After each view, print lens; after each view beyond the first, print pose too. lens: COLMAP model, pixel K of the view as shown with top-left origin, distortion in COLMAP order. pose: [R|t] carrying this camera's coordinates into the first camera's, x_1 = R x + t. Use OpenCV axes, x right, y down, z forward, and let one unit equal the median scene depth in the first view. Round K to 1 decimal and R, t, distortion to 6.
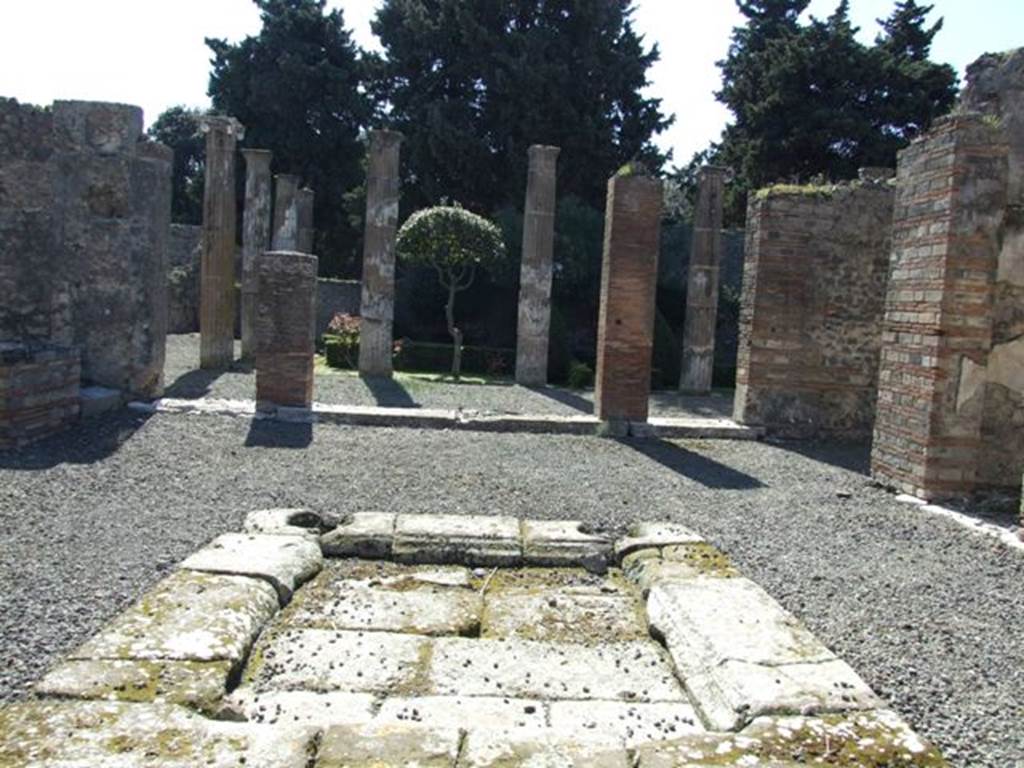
lens RADIAL K [[808.4, 0, 504.9], [0, 808.4, 401.0], [0, 0, 1]] dist [-0.057132, 0.057222]
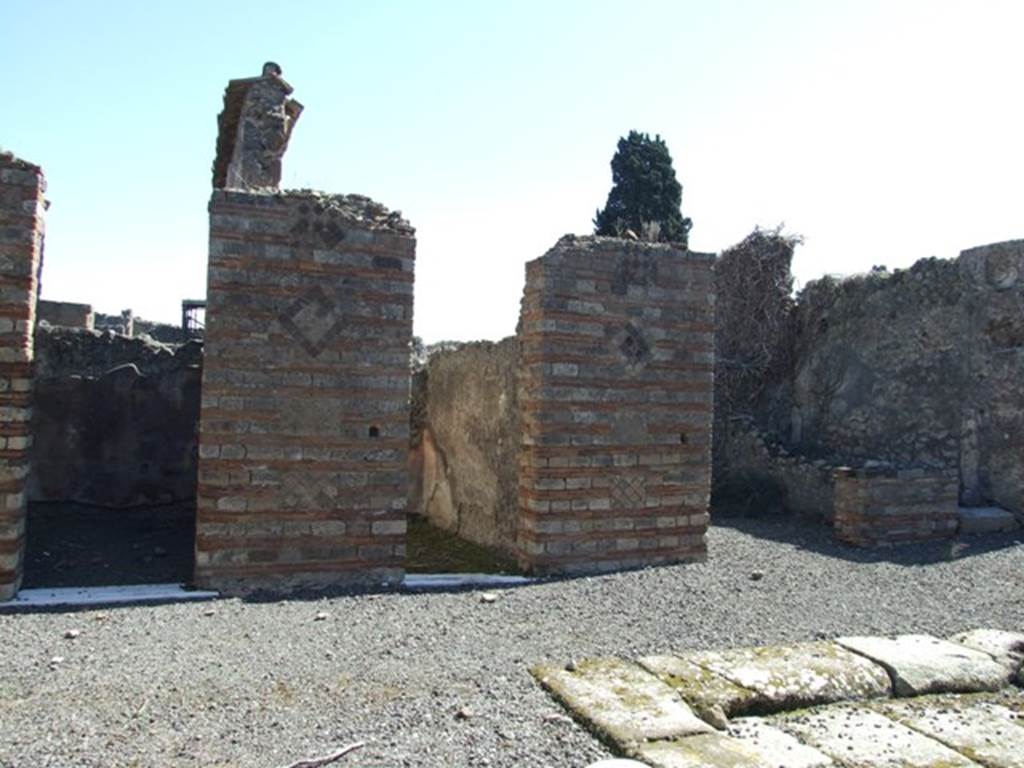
lens RADIAL K [[808.4, 0, 504.9], [0, 808.4, 401.0], [0, 0, 1]] dist [-0.057132, 0.057222]
pose [[0.322303, -0.050113, -0.945309, 0.504288], [-0.110549, 0.989773, -0.090162, 0.014851], [0.940159, 0.133562, 0.313467, 0.105226]]
